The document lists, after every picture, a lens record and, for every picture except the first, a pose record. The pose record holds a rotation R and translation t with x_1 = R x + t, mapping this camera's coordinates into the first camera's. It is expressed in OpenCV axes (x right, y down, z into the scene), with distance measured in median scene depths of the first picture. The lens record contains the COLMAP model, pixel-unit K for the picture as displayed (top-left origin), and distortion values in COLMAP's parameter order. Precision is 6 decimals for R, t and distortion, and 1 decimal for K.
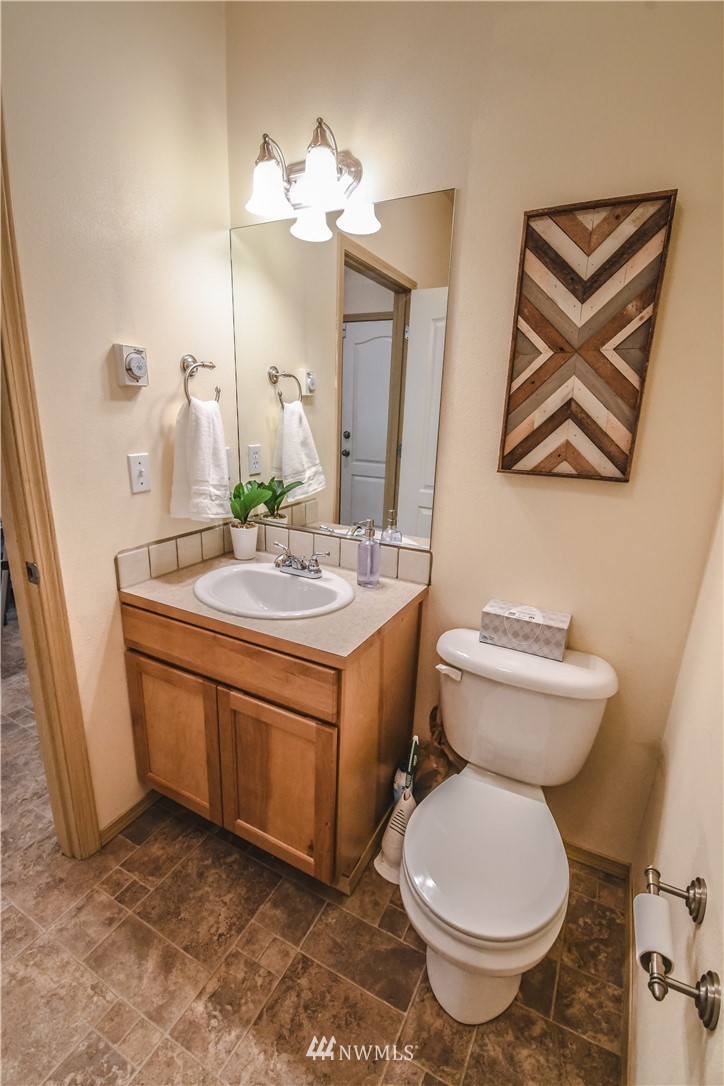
lens RADIAL K [[484.2, 0, 358.2], [0, 484.2, 535.5], [0, 0, 1]] dist [0.019359, -0.023914]
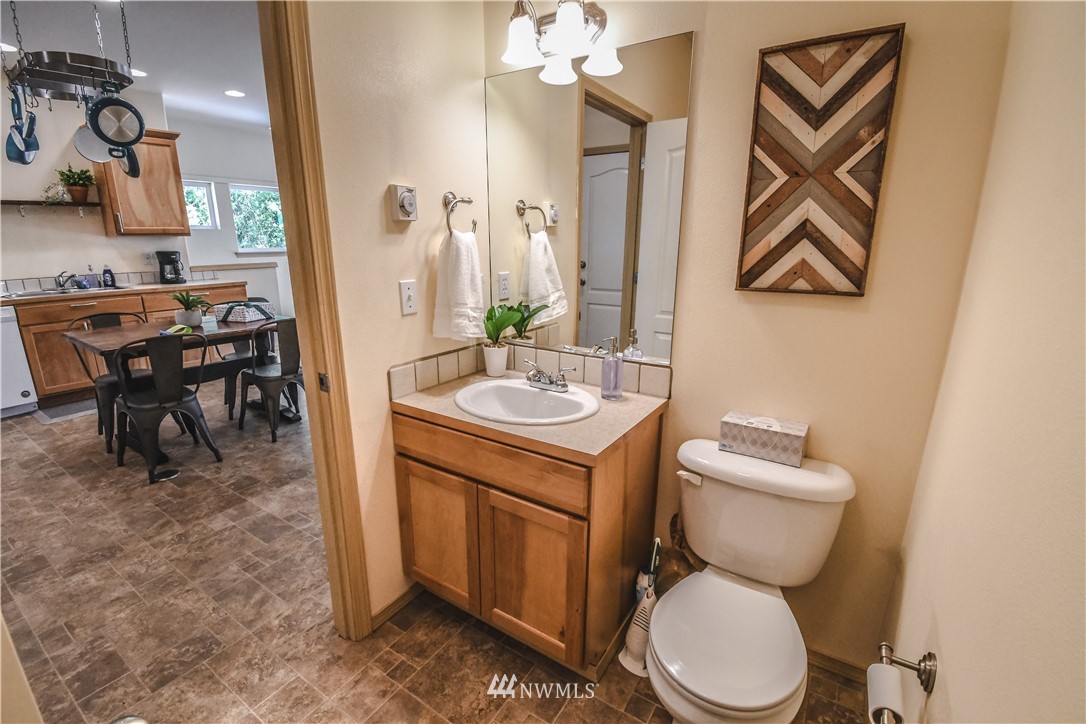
lens RADIAL K [[484.2, 0, 543.0], [0, 484.2, 362.0], [0, 0, 1]] dist [0.019359, -0.023914]
pose [[0.995598, -0.002656, -0.093684, -0.033699], [0.001461, 0.999917, -0.012822, 0.038811], [0.093710, 0.012629, 0.995519, -0.099026]]
